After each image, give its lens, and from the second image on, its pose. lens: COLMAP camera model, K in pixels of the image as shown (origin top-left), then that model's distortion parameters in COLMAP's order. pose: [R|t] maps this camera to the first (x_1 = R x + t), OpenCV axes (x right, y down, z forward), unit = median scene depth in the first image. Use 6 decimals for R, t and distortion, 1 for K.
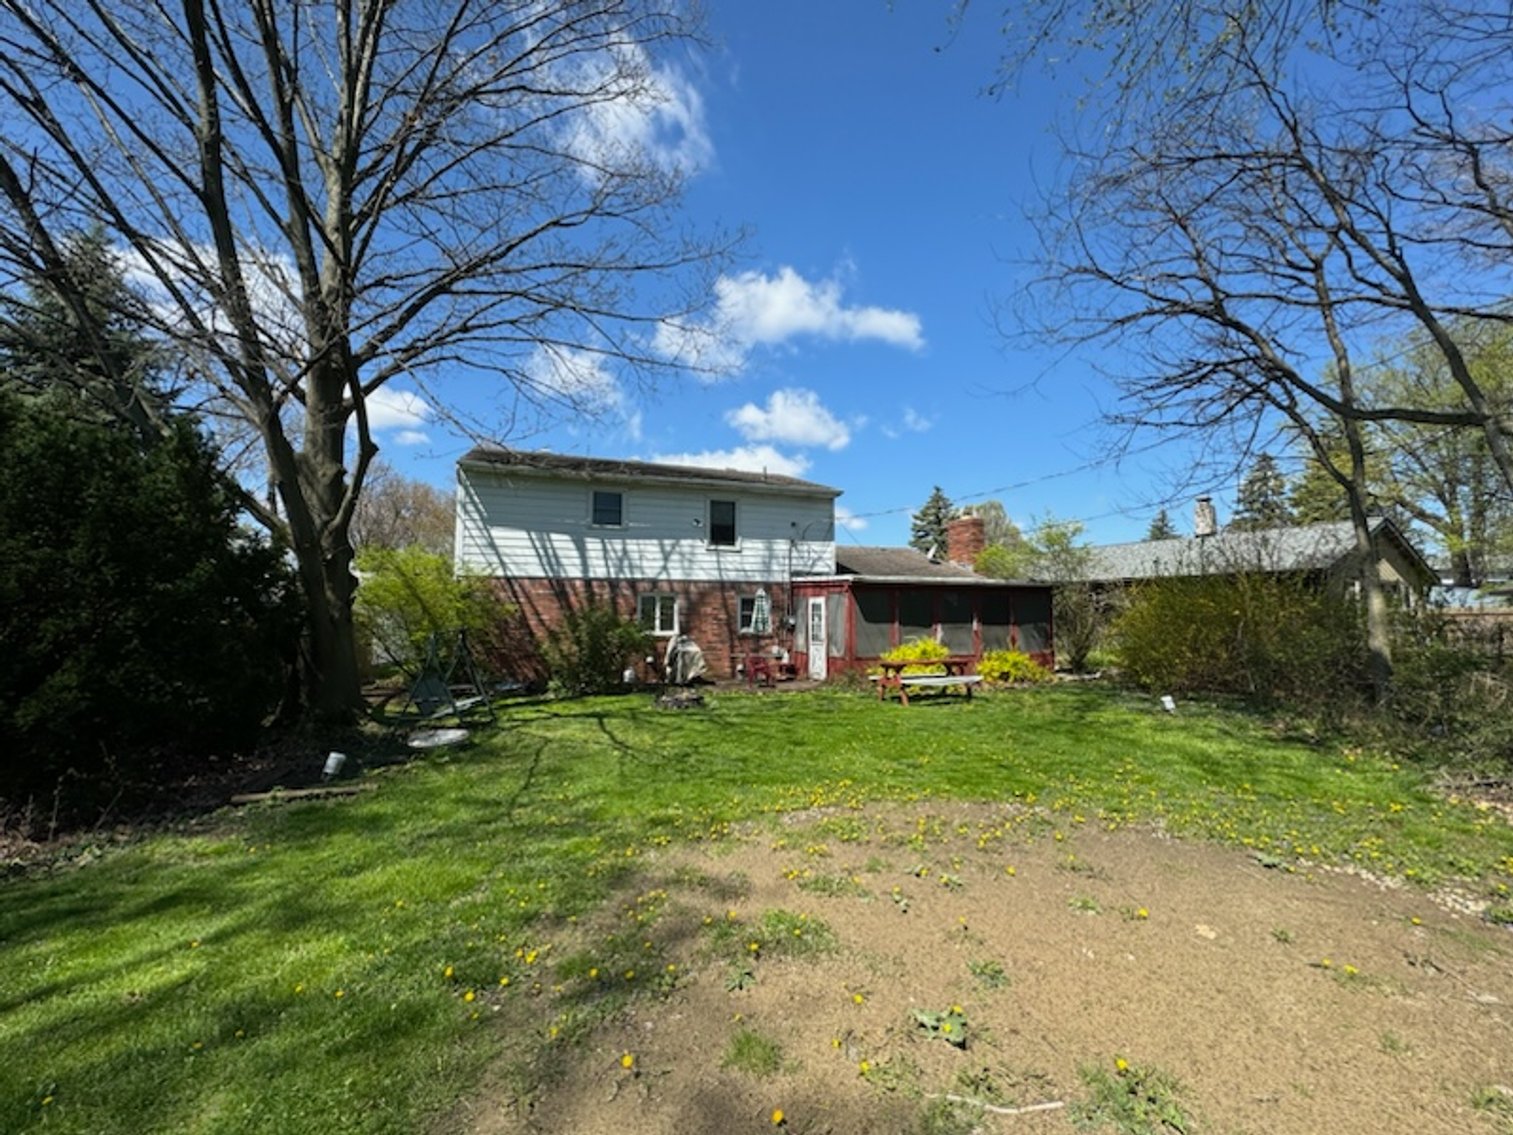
lens RADIAL K [[604.9, 0, 750.3], [0, 604.9, 567.6], [0, 0, 1]] dist [-0.002151, -0.000343]
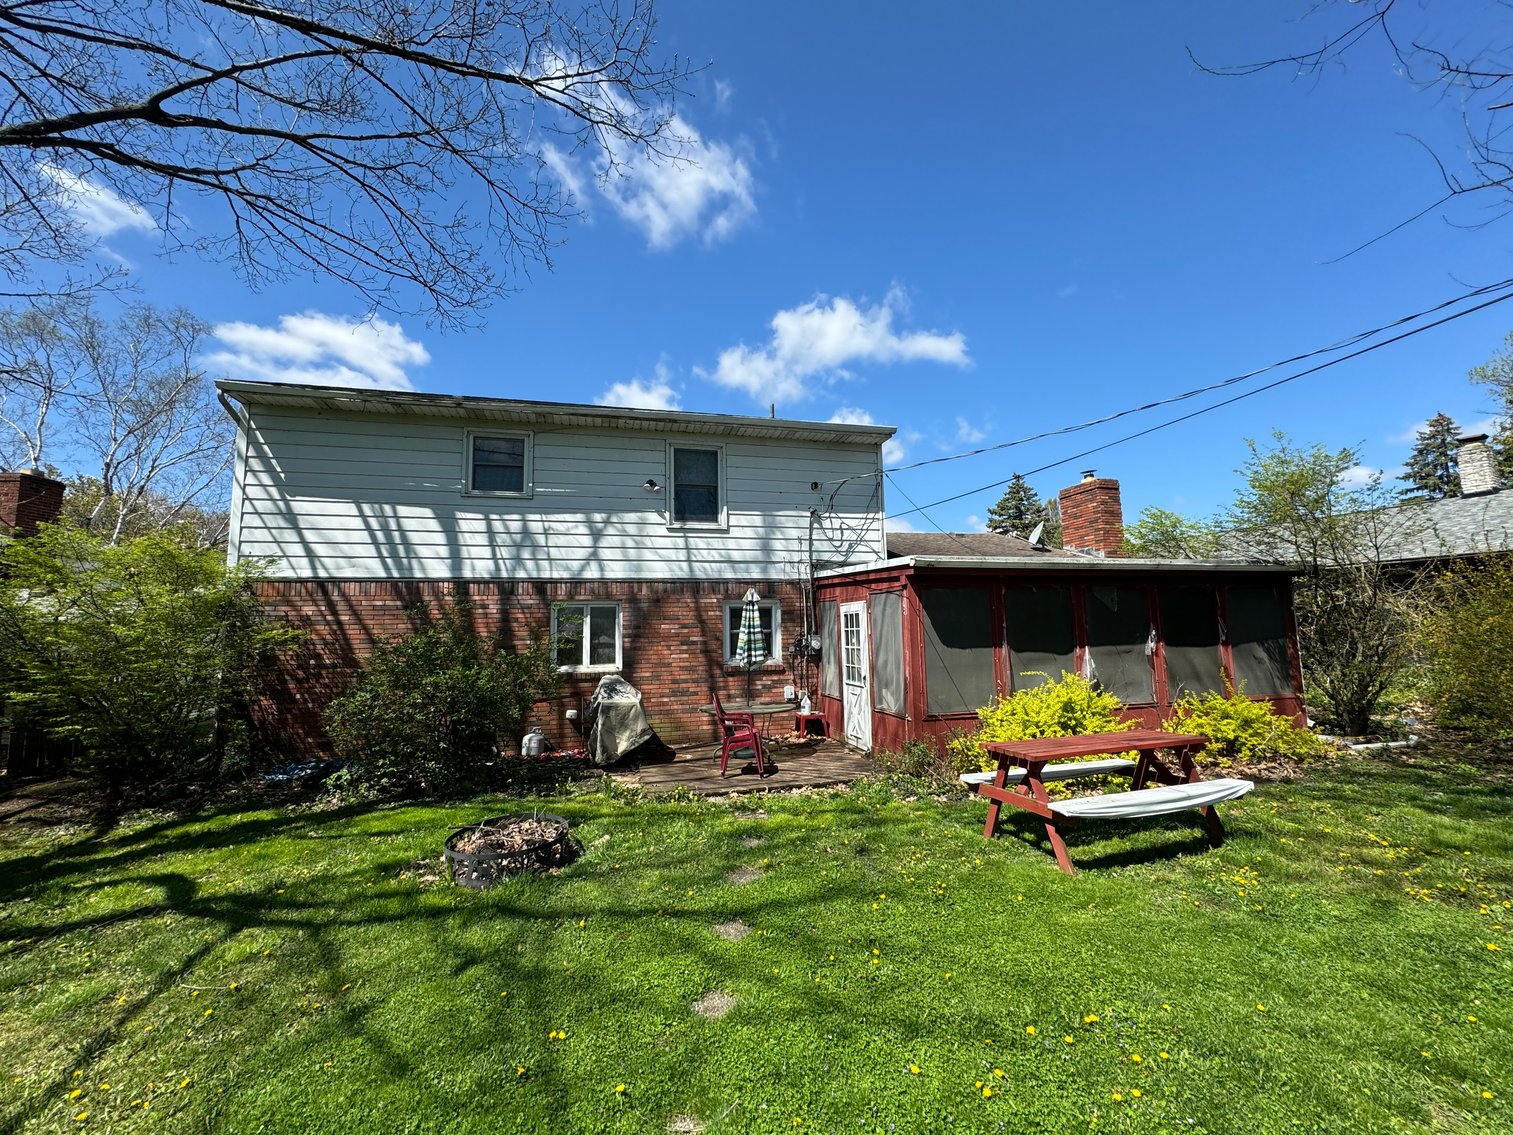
lens RADIAL K [[604.9, 0, 750.3], [0, 604.9, 567.6], [0, 0, 1]] dist [-0.002151, -0.000343]
pose [[0.994216, -0.029808, -0.103182, 0.074202], [0.027257, 0.999289, -0.026051, 0.028736], [0.103885, 0.023088, 0.994321, 0.423110]]
